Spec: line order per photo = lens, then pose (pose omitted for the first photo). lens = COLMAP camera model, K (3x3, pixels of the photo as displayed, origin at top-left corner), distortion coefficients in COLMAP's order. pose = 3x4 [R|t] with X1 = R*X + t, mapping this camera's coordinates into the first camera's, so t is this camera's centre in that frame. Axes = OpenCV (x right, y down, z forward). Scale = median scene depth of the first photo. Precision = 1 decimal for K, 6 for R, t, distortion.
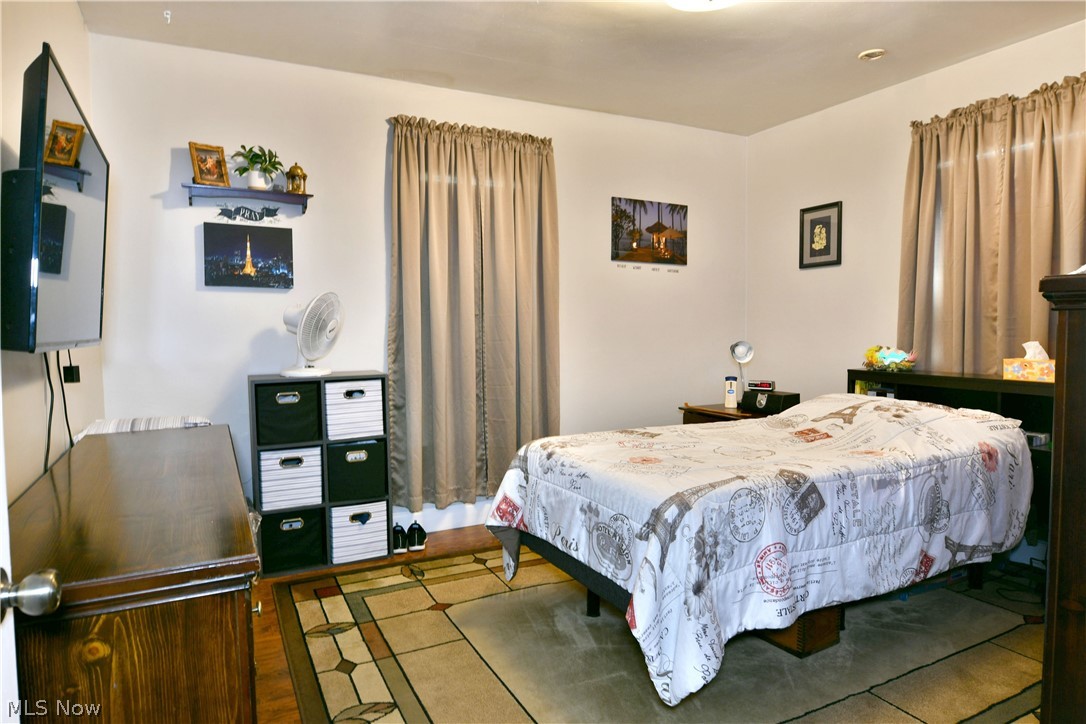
lens RADIAL K [[660.4, 0, 543.0], [0, 660.4, 362.0], [0, 0, 1]] dist [-0.012396, -0.003692]
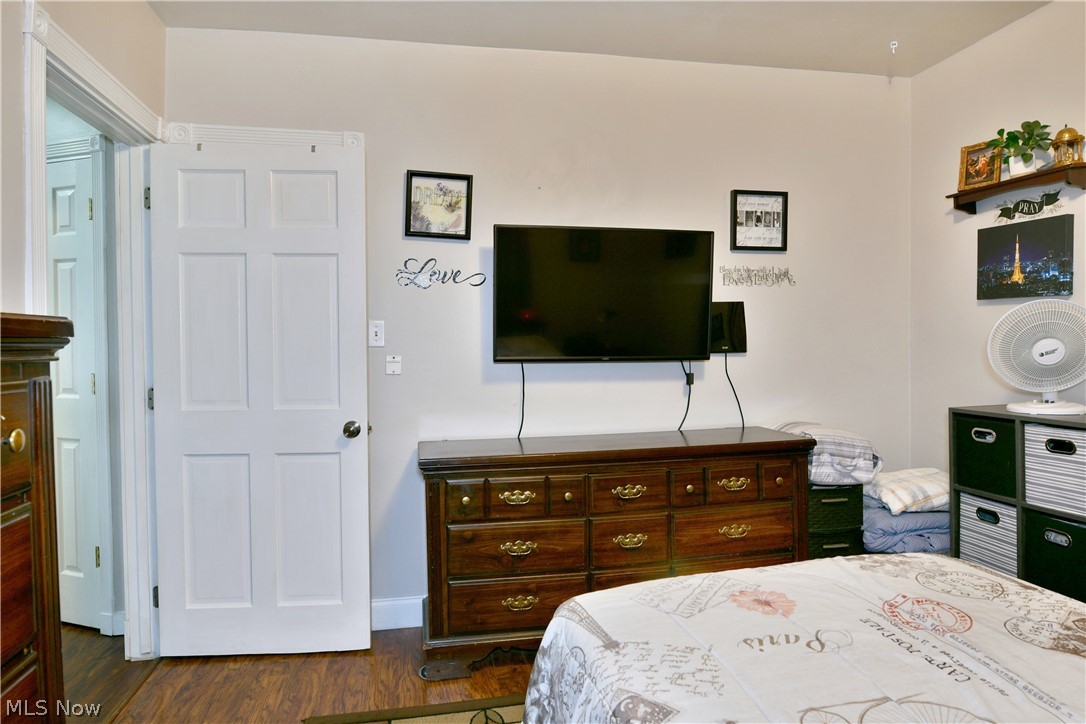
lens RADIAL K [[660.4, 0, 543.0], [0, 660.4, 362.0], [0, 0, 1]] dist [-0.012396, -0.003692]
pose [[-0.272790, 0.041574, -0.961175, 0.512458], [-0.040682, 0.997674, 0.054699, -0.055295], [0.961213, 0.054024, -0.270464, 0.667203]]
